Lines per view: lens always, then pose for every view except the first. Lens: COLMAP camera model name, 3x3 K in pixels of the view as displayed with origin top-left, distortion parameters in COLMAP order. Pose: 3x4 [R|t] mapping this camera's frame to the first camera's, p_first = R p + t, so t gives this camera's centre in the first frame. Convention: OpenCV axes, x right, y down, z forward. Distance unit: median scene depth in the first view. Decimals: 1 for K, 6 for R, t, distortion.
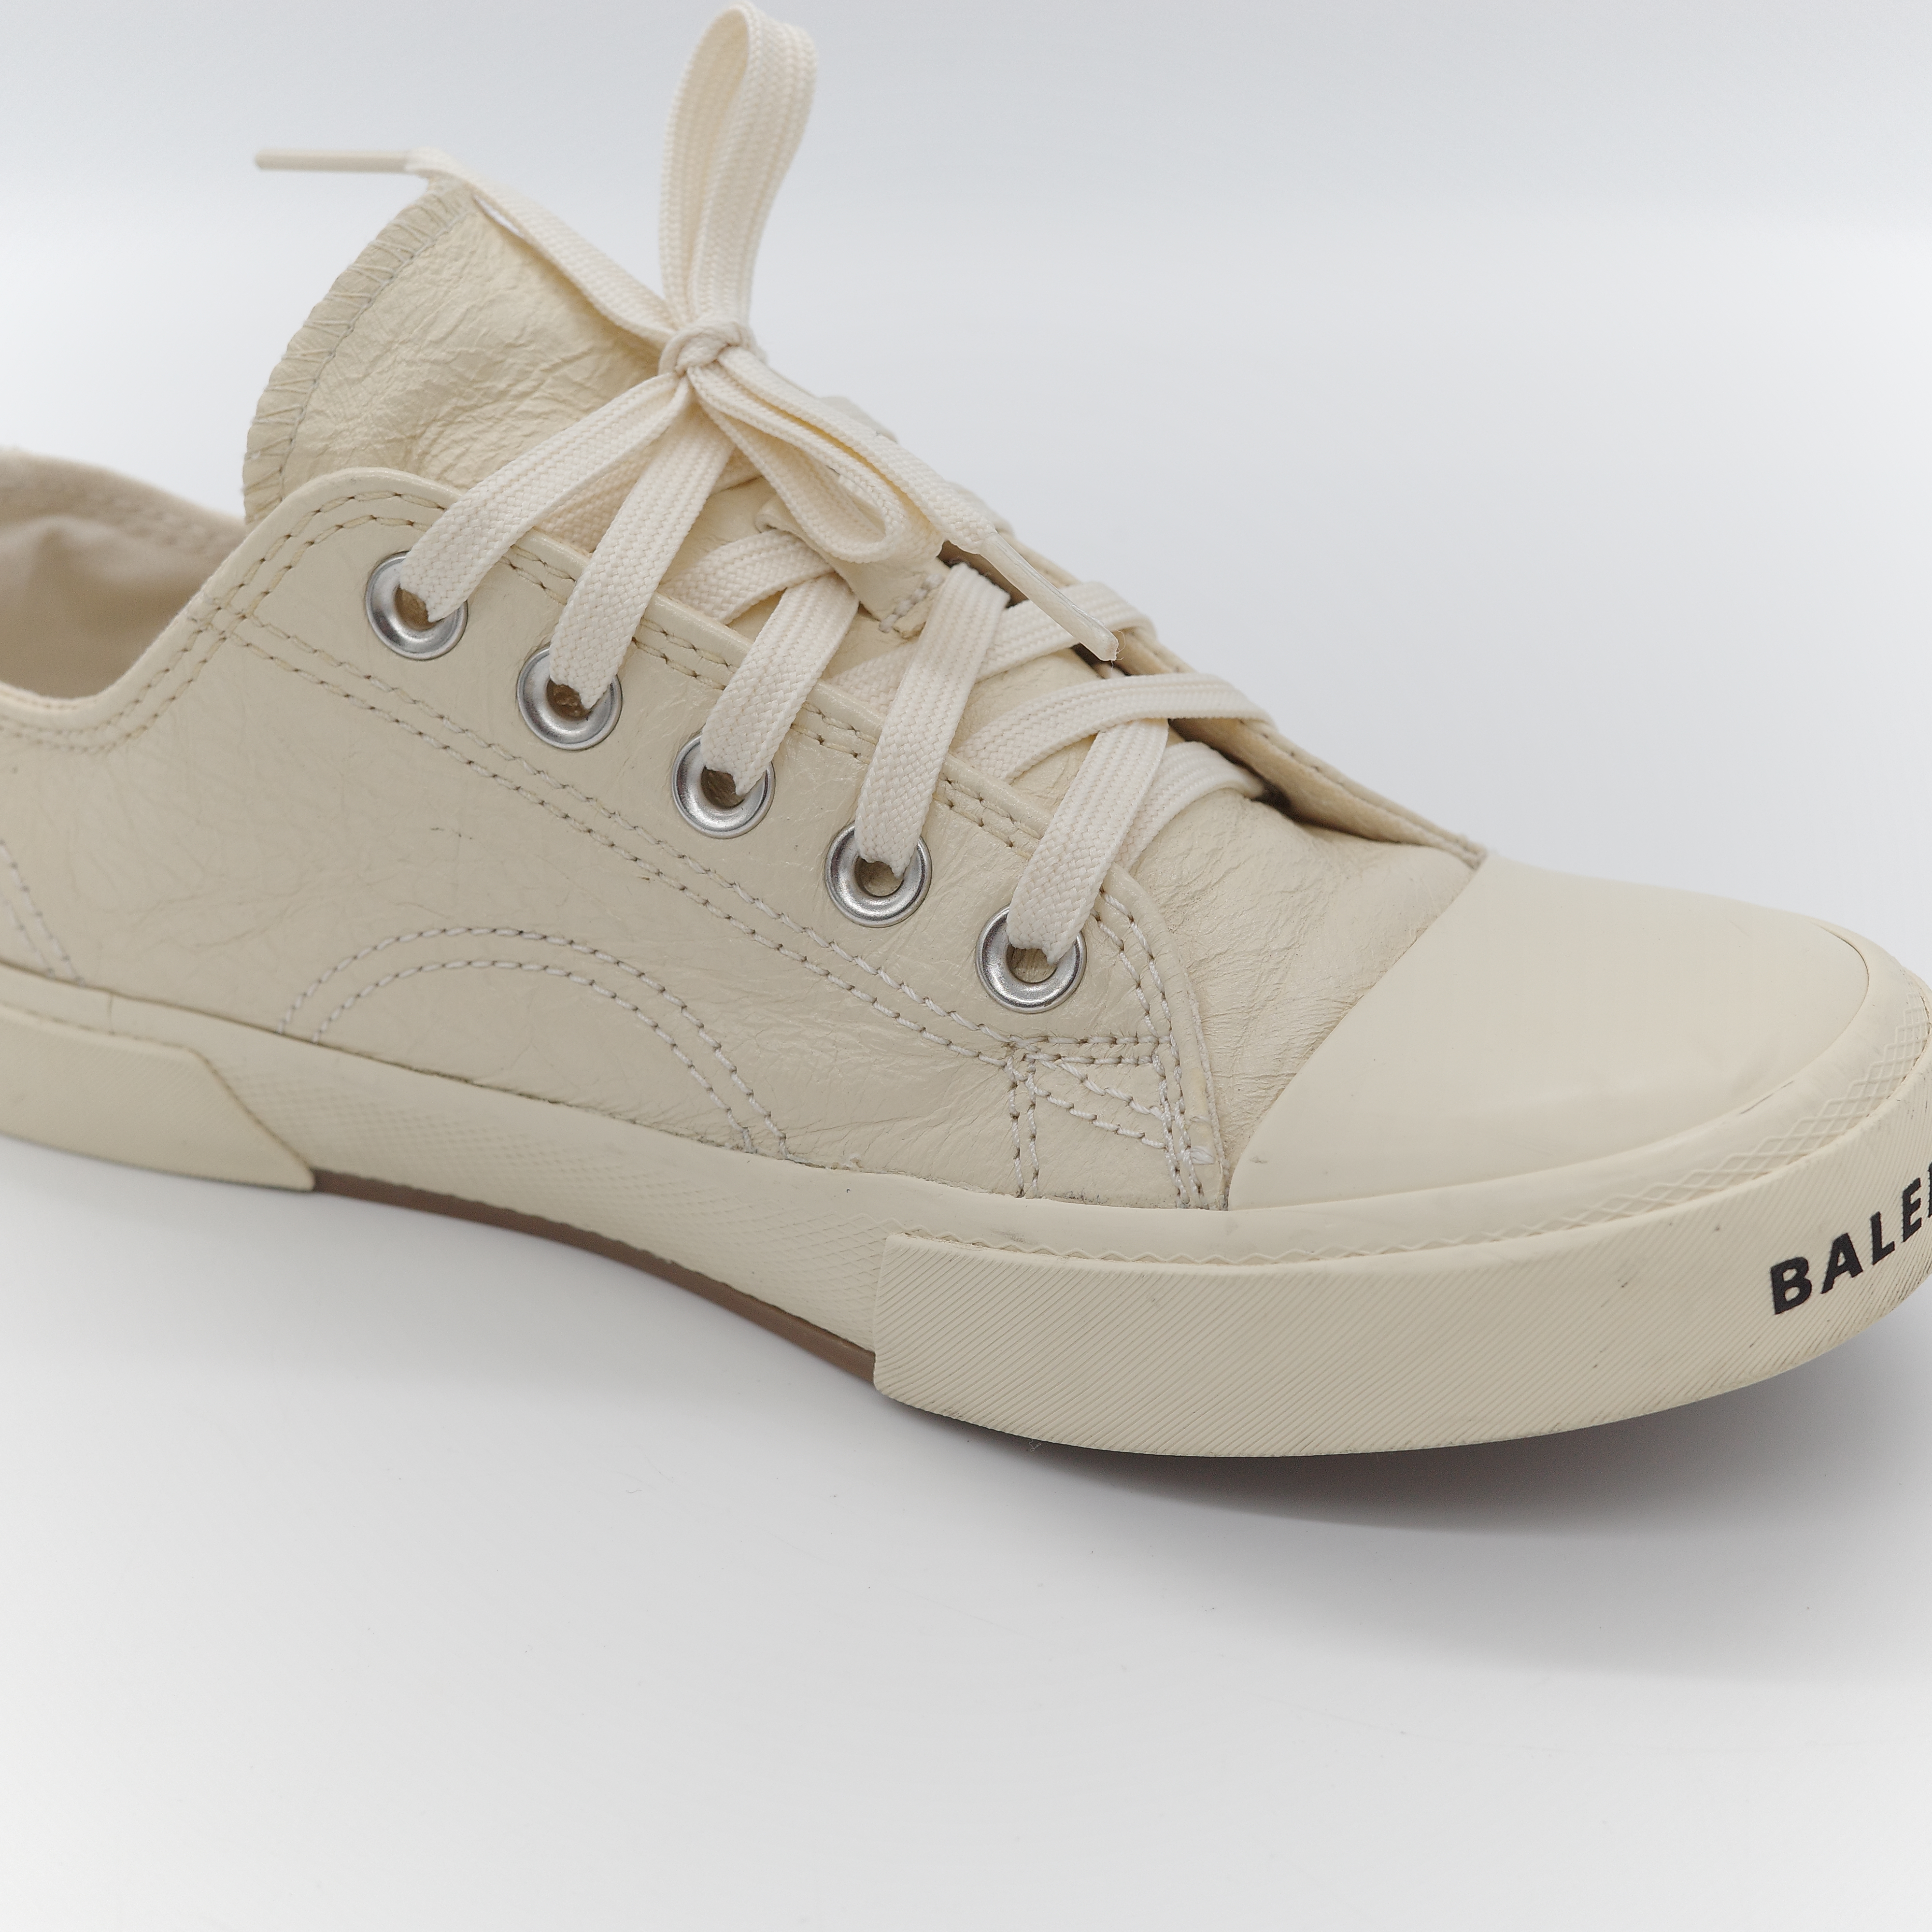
lens RADIAL K [[3561.3, 0, 966.0], [0, 3561.3, 966.0], [0, 0, 1]] dist [0.064407, 0.117904]
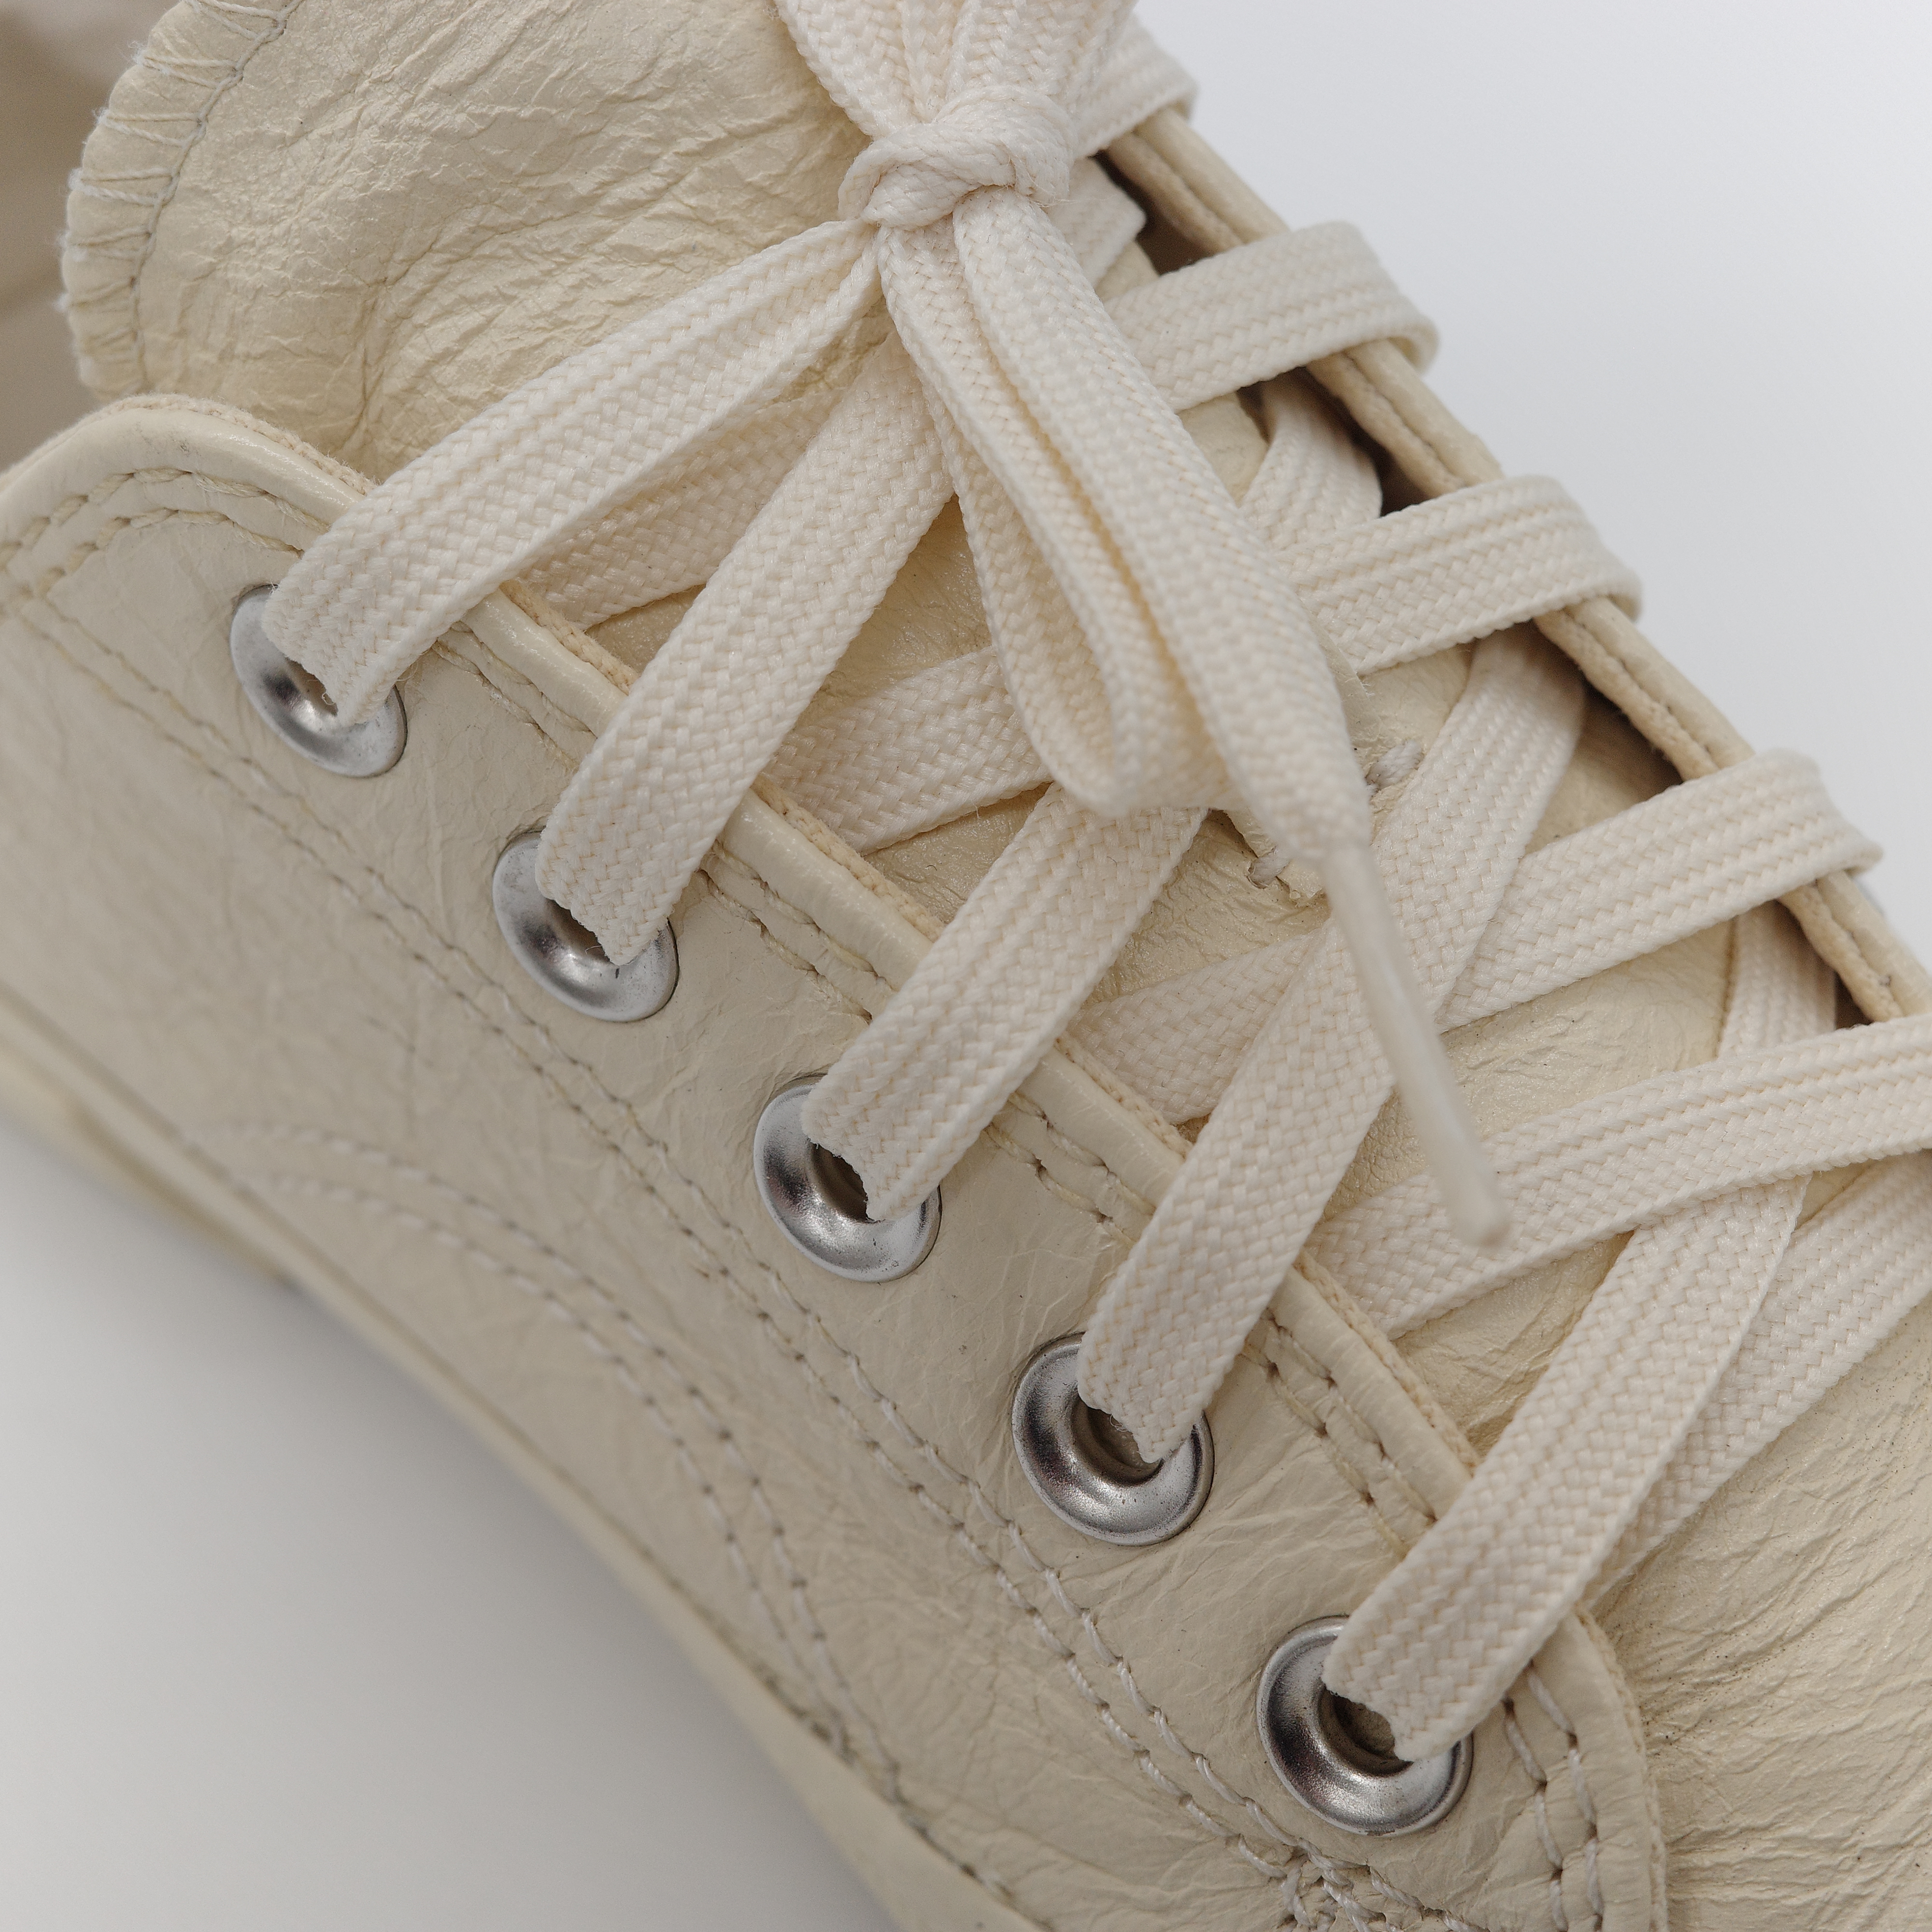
lens RADIAL K [[3882.5, 0, 966.0], [0, 3882.5, 966.0], [0, 0, 1]] dist [-0.150819, 1.715985]
pose [[0.956599, 0.233313, -0.174596, 0.032666], [-0.157853, 0.918505, 0.362535, -0.263600], [0.244951, -0.319240, 0.915470, 0.512104]]
